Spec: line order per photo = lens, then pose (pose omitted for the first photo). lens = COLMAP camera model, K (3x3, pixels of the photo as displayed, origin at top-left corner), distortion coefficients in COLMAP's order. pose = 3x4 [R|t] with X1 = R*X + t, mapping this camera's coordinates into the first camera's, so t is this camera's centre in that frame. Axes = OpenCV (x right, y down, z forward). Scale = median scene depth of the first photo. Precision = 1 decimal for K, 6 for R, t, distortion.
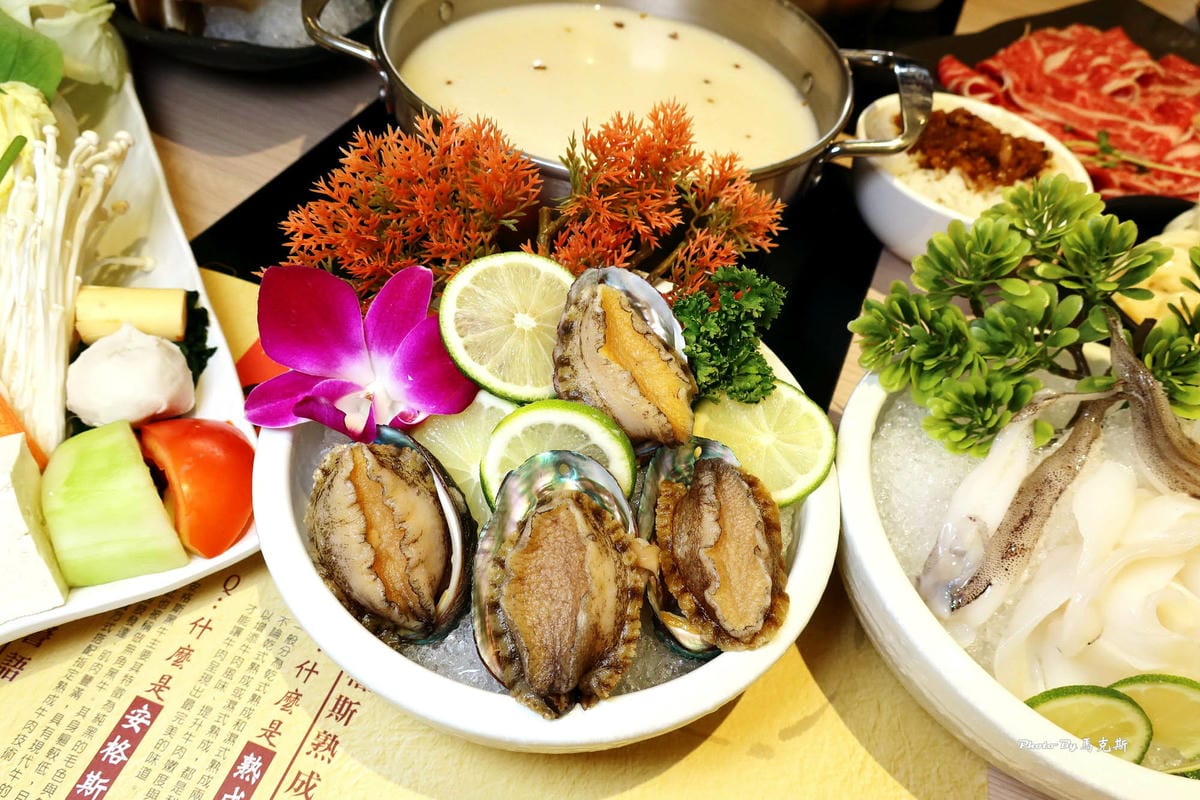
lens RADIAL K [[486.1, 0, 599.9], [0, 486.1, 413.0], [0, 0, 1]] dist [-0.003960, 0.000172]
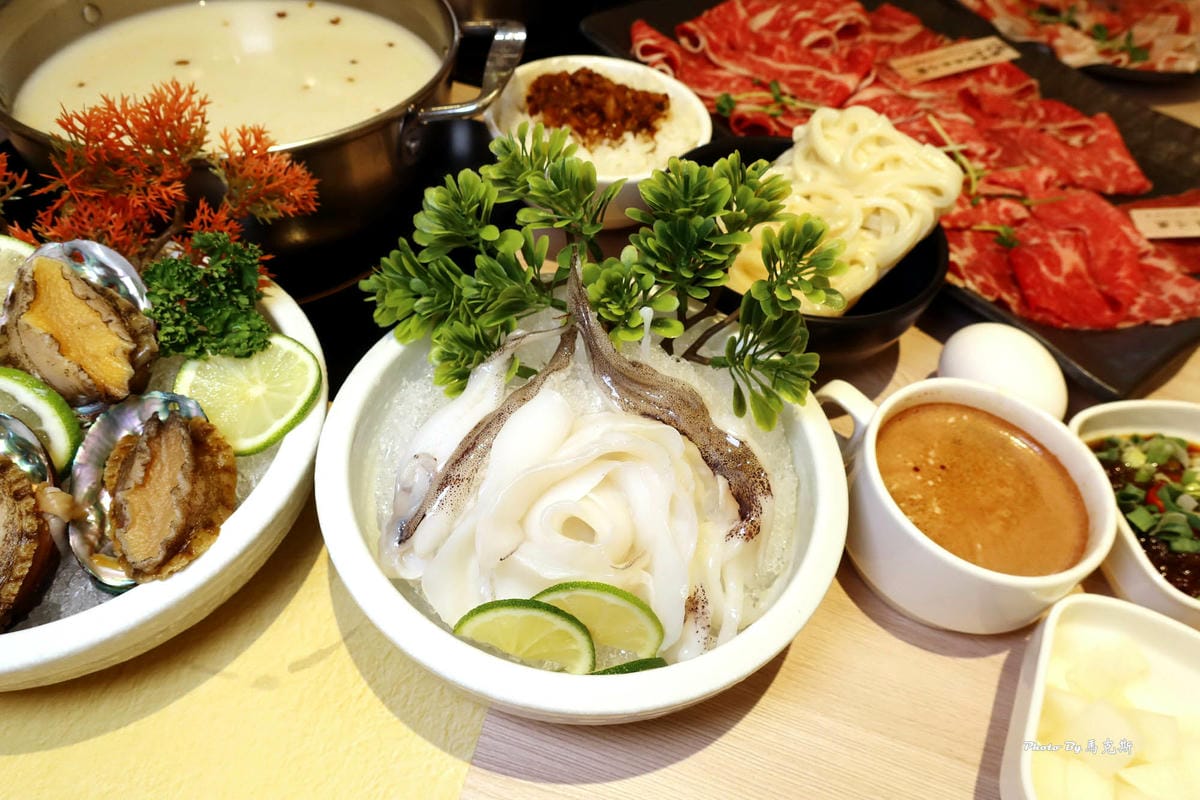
lens RADIAL K [[471.5, 0, 600.0], [0, 471.5, 400.0], [0, 0, 1]] dist [-0.001782, -0.006439]
pose [[0.997478, -0.070975, 0.000417, 0.714835], [0.070972, 0.997467, 0.004833, 0.080234], [-0.000758, -0.004791, 0.999988, -0.016092]]
